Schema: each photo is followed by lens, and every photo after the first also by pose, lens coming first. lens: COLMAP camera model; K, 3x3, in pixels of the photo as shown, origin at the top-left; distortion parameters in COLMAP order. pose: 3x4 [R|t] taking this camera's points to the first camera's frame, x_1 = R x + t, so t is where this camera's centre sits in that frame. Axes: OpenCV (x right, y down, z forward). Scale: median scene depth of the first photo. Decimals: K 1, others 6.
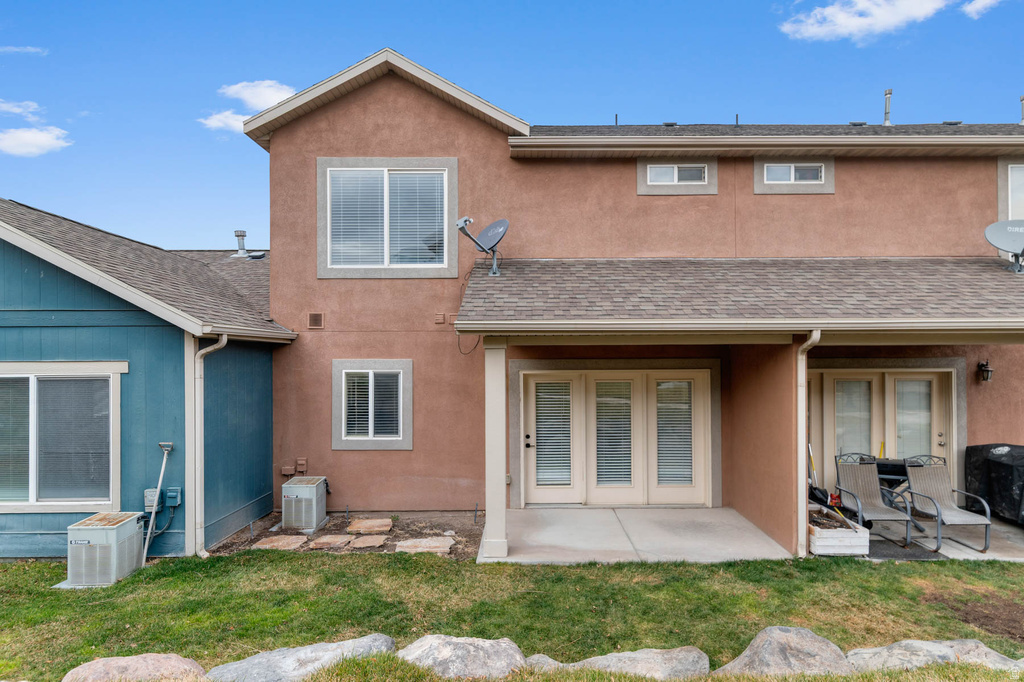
lens RADIAL K [[511.5, 0, 514.0], [0, 511.5, 357.1], [0, 0, 1]] dist [0.002572, 0.000073]
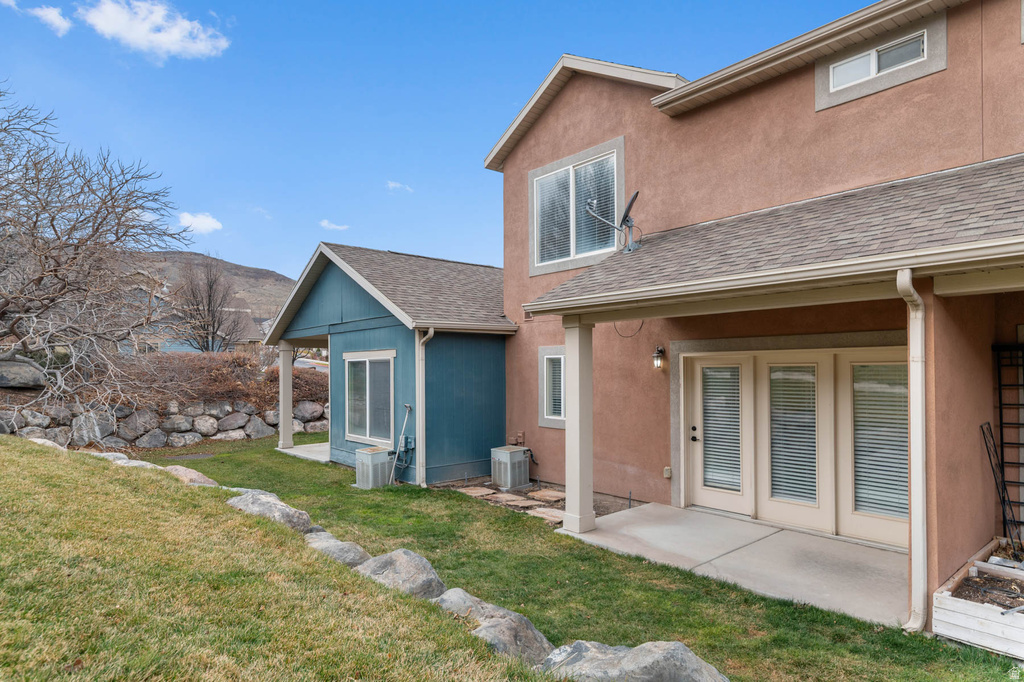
lens RADIAL K [[571.6, 0, 512.2], [0, 571.6, 365.3], [0, 0, 1]] dist [0.002181, 0.000592]
pose [[0.657406, -0.003146, -0.753530, 0.575082], [0.008913, 0.999954, 0.003600, 0.041690], [0.753484, -0.009083, 0.657404, 0.124713]]
